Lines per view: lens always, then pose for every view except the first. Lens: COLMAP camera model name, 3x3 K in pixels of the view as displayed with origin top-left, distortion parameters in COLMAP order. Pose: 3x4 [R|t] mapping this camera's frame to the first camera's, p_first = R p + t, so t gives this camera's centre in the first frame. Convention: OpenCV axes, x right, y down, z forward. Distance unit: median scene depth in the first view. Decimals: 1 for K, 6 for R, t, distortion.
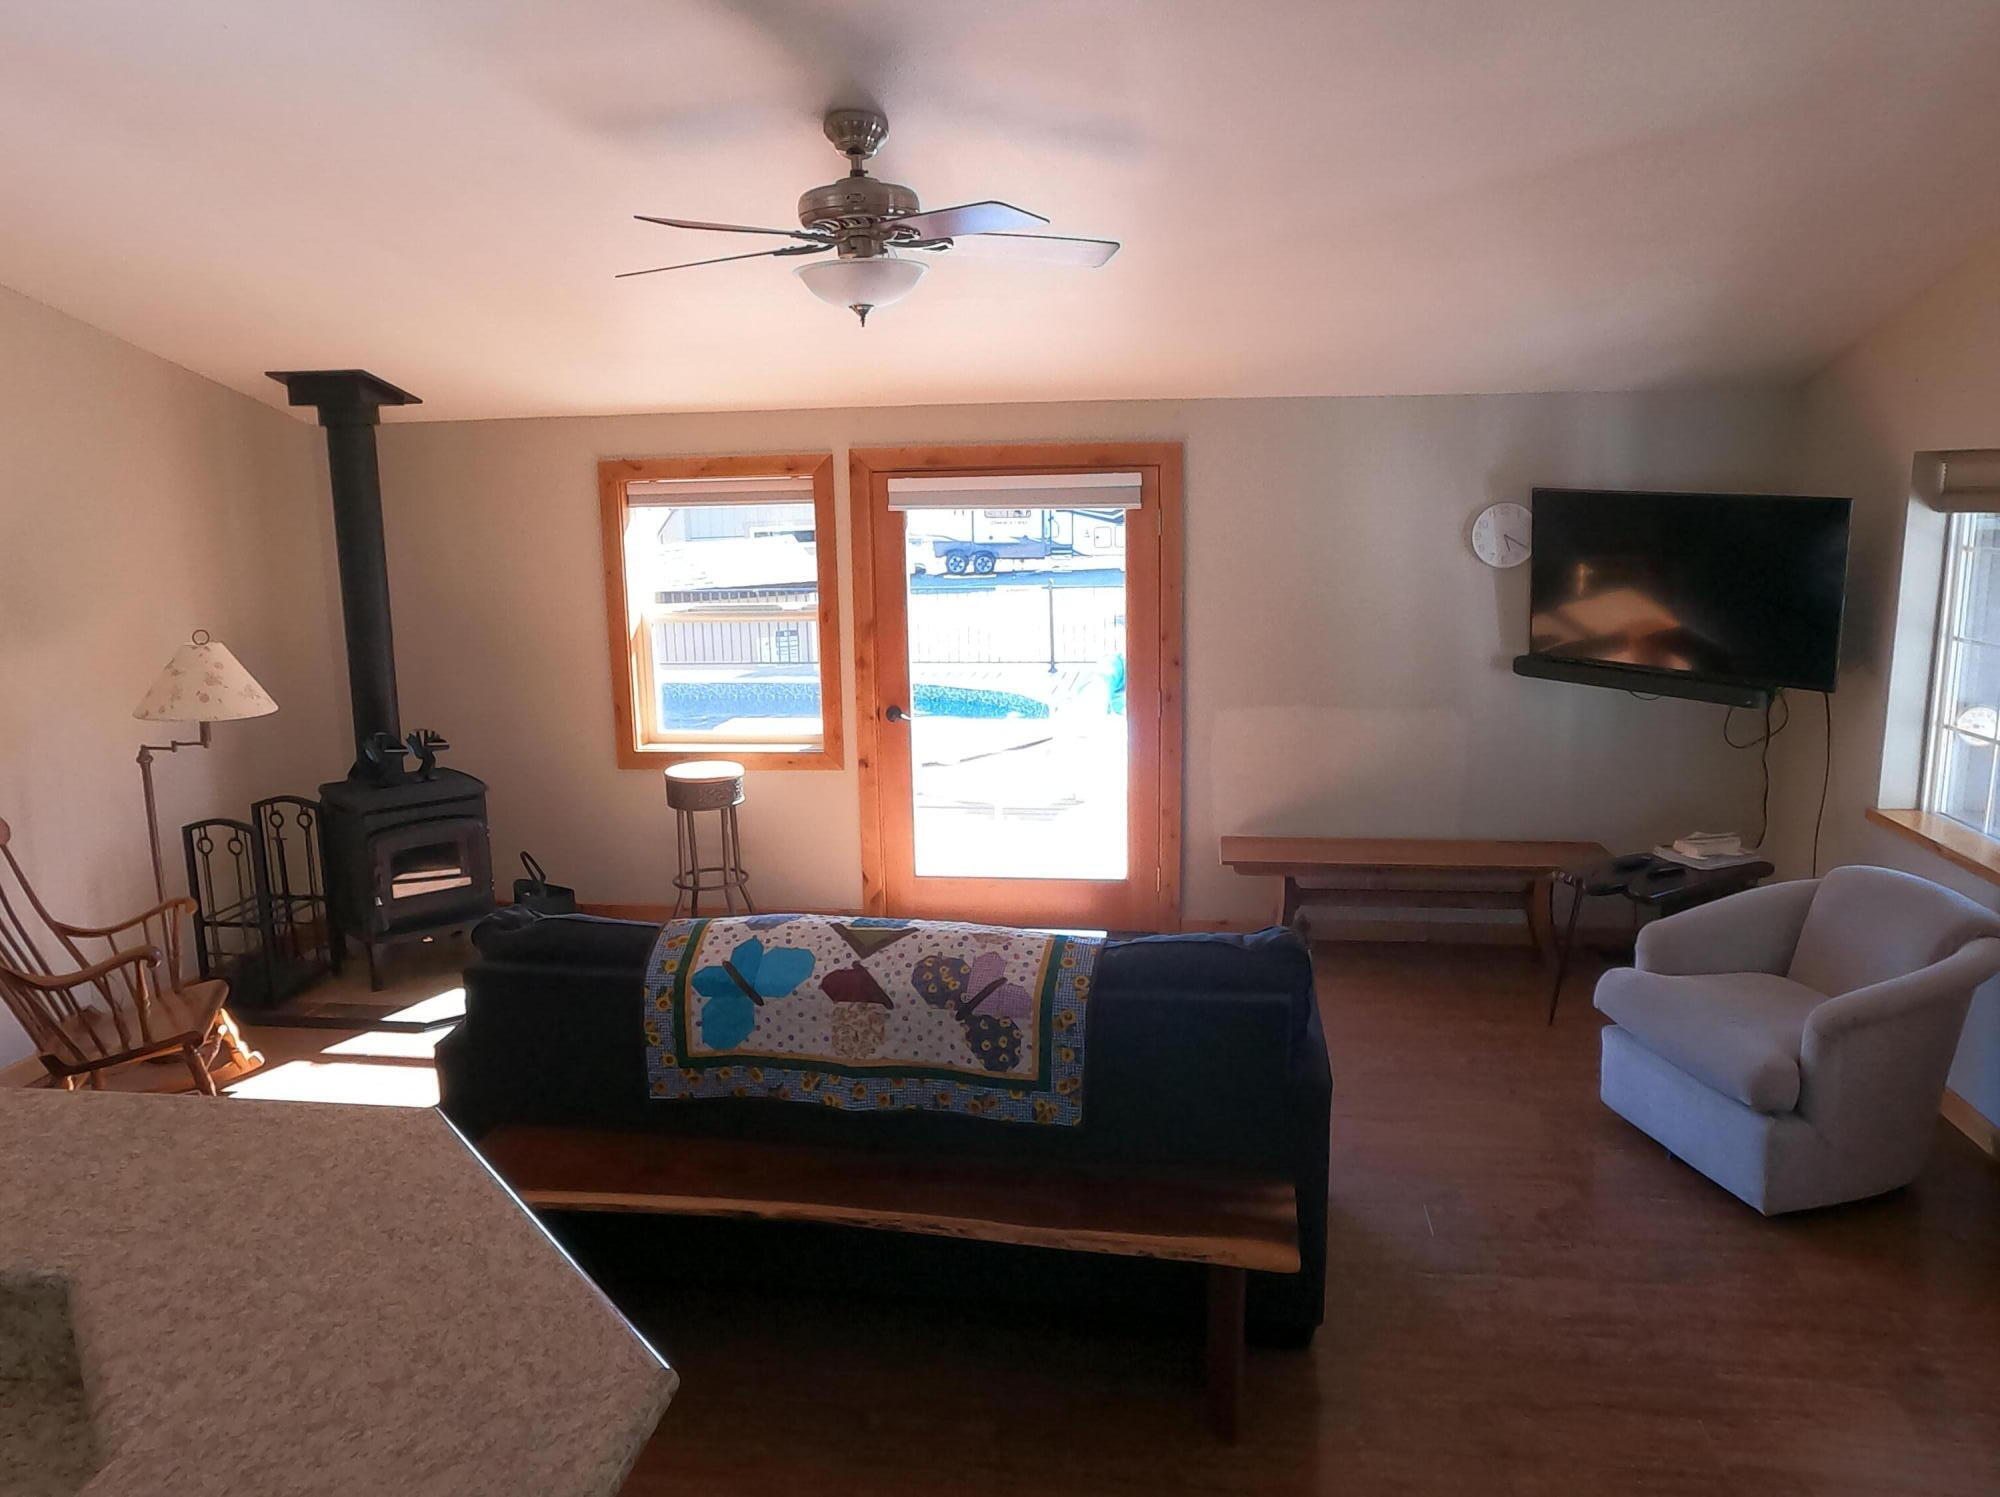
lens RADIAL K [[1453.8, 0, 1000.0], [0, 1453.8, 748.5], [0, 0, 1]] dist [-0.084778, 0.100804]
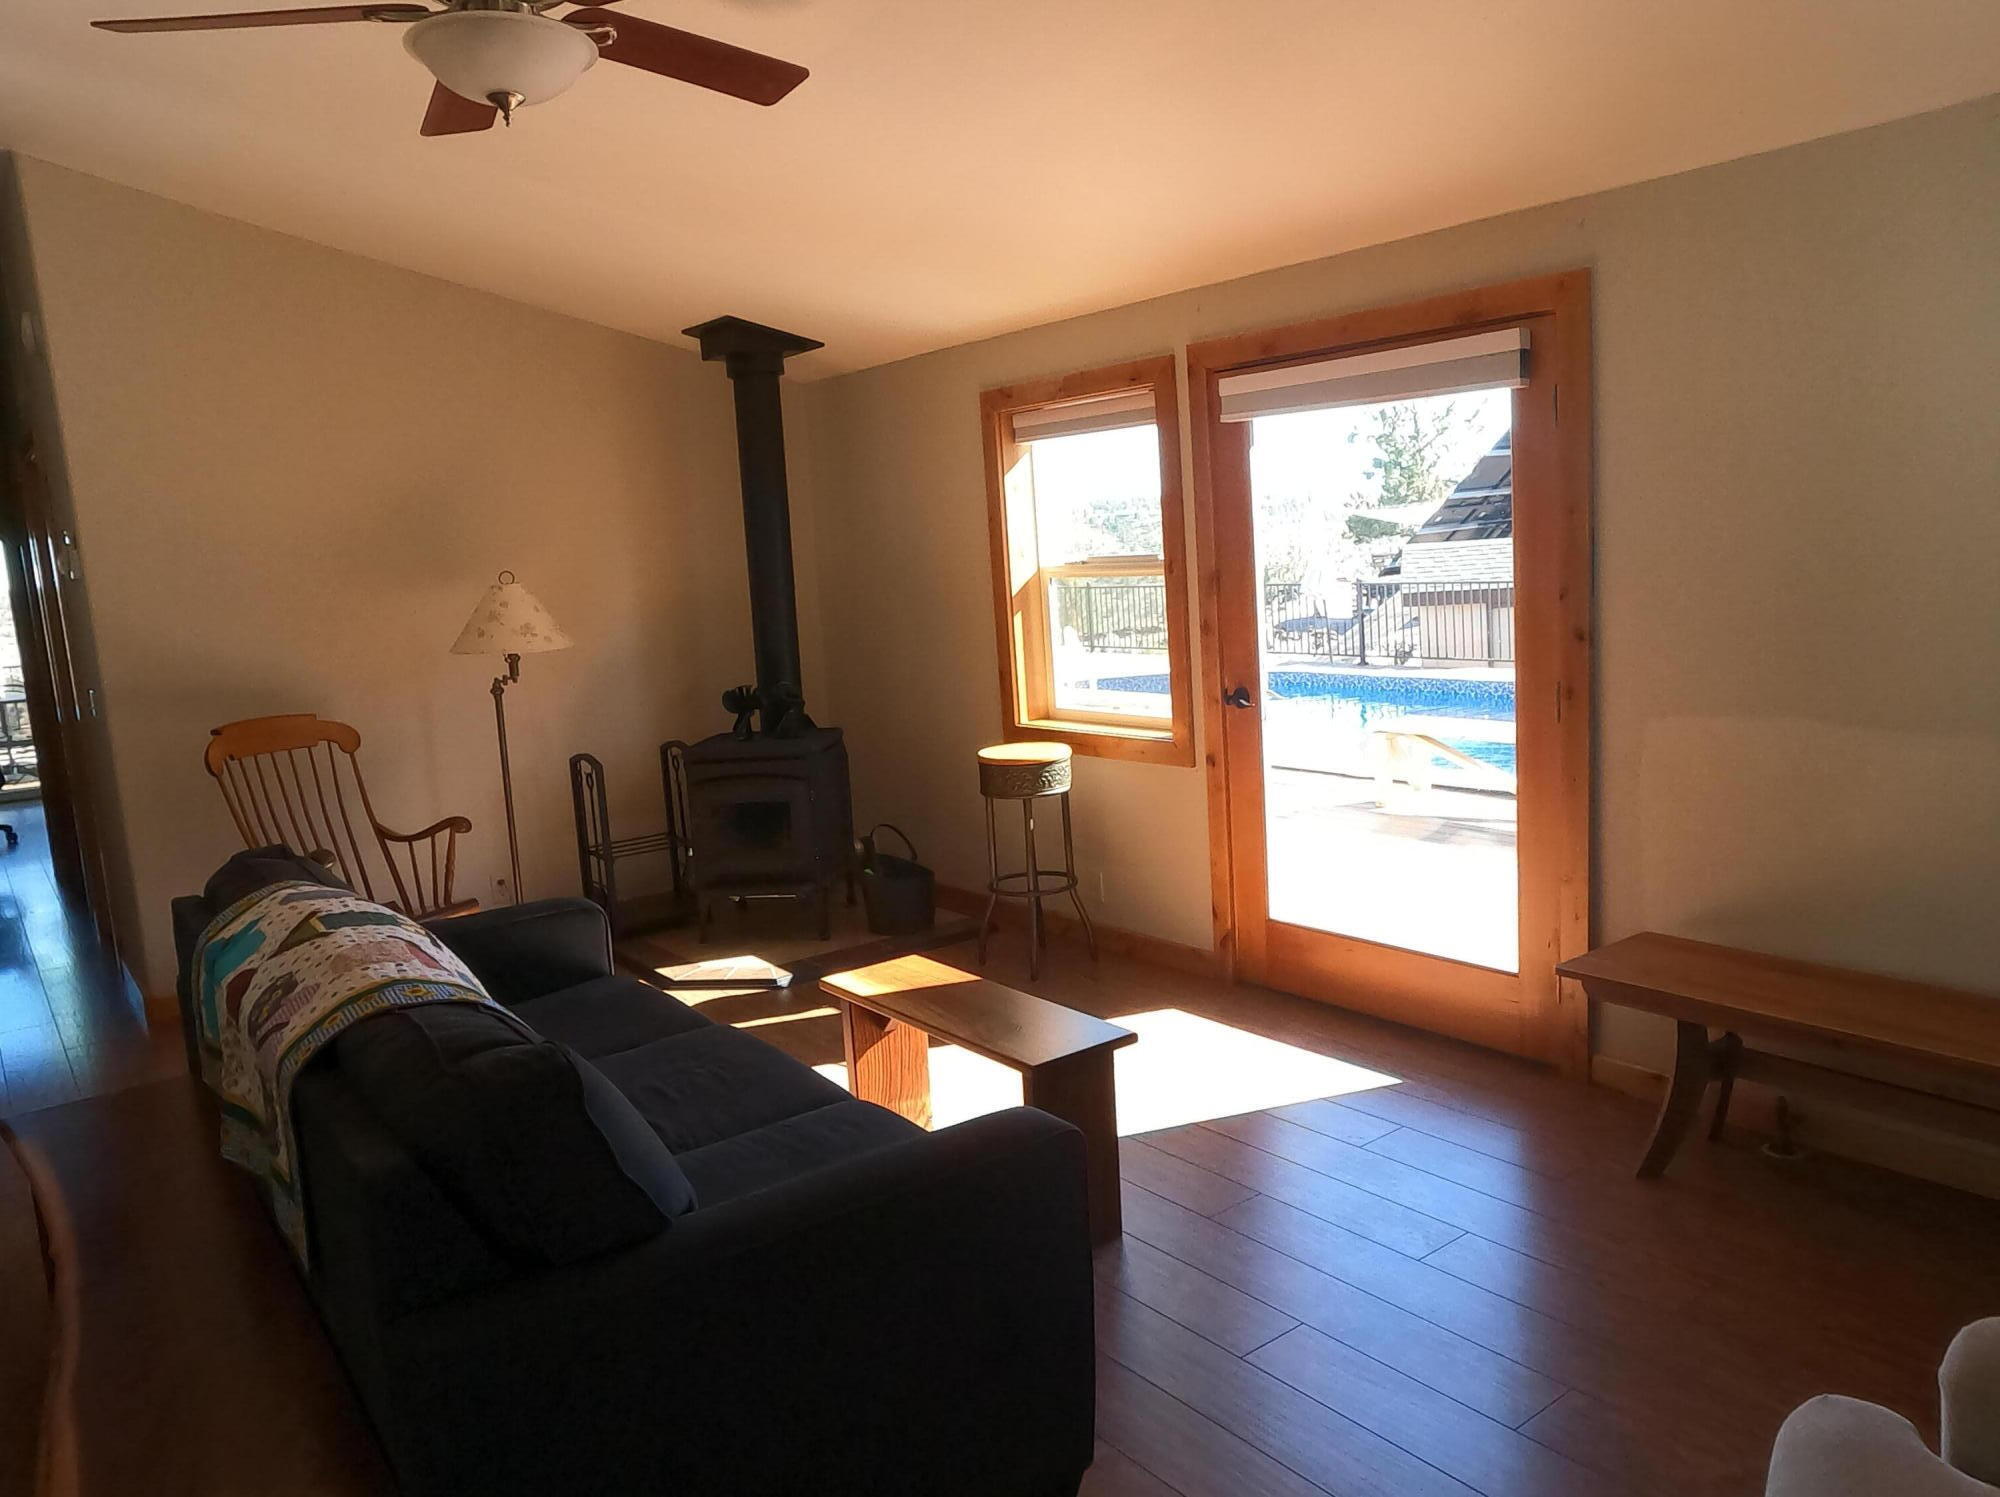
lens RADIAL K [[1453.8, 0, 1000.0], [0, 1453.8, 748.5], [0, 0, 1]] dist [-0.084778, 0.100804]
pose [[0.710831, 0.077161, -0.699118, 0.378603], [-0.081648, 0.996297, 0.026945, -0.008316], [0.698608, 0.037928, 0.714499, 0.404390]]
